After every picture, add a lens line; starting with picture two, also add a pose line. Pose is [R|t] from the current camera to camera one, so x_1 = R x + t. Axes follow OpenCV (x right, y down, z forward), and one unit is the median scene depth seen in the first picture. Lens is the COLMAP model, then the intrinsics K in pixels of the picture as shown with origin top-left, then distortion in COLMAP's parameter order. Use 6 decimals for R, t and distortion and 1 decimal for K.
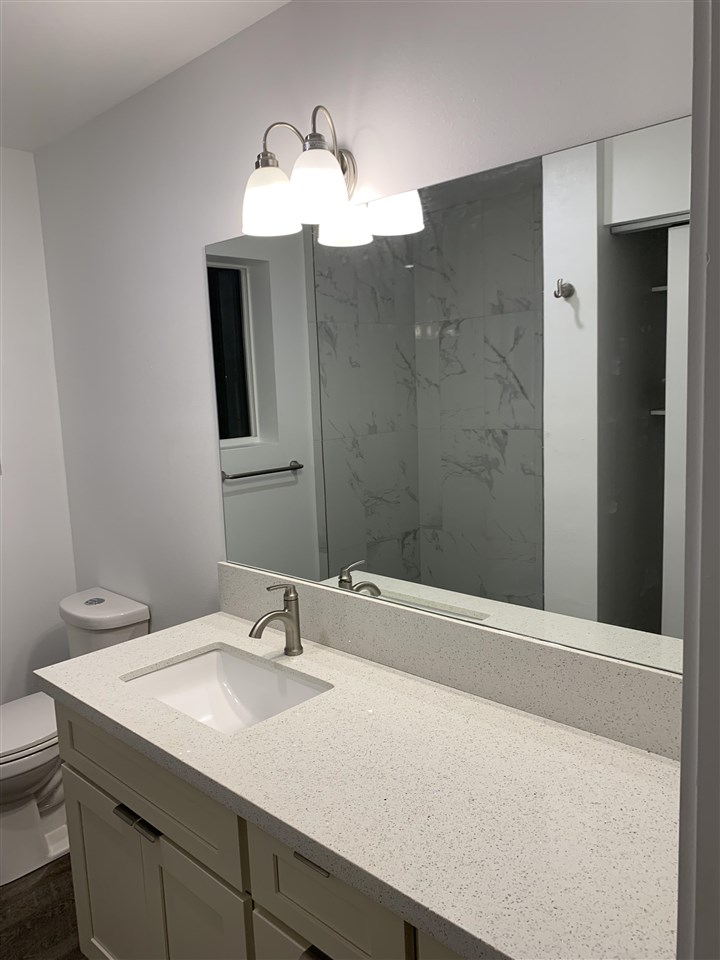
lens RADIAL K [[728.5, 0, 358.3], [0, 728.5, 478.5], [0, 0, 1]] dist [0.007481, 0.001900]
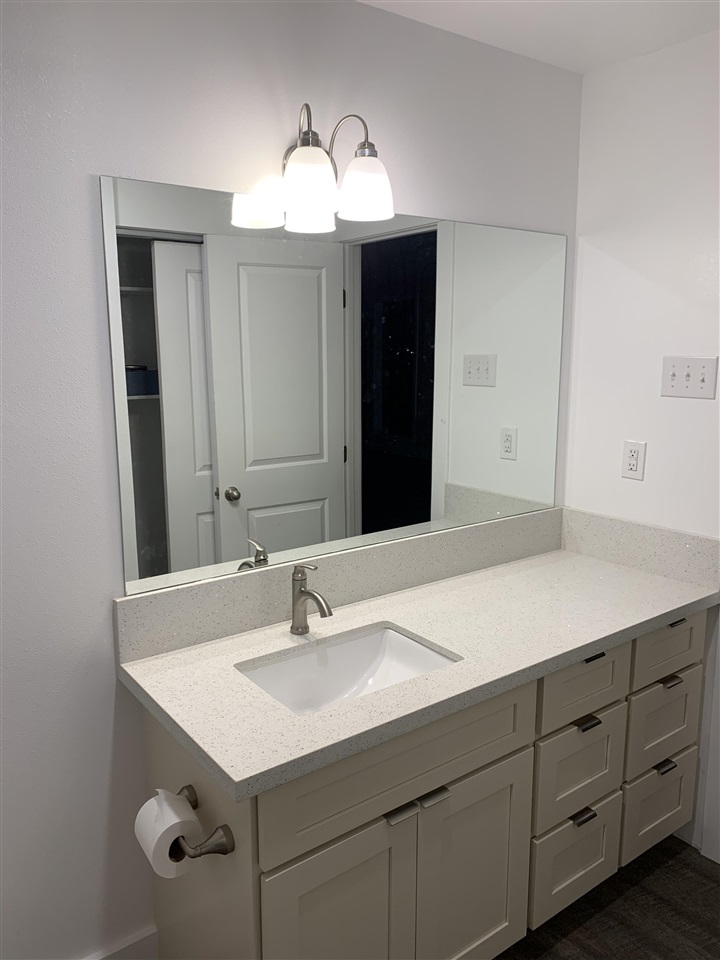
lens RADIAL K [[728.5, 0, 356.6], [0, 728.5, 480.2], [0, 0, 1]] dist [0.007481, 0.001900]
pose [[0.164497, -0.137040, 0.976812, -1.679601], [0.137538, 0.983814, 0.114861, -0.116531], [-0.976742, 0.115454, 0.180682, 1.171917]]
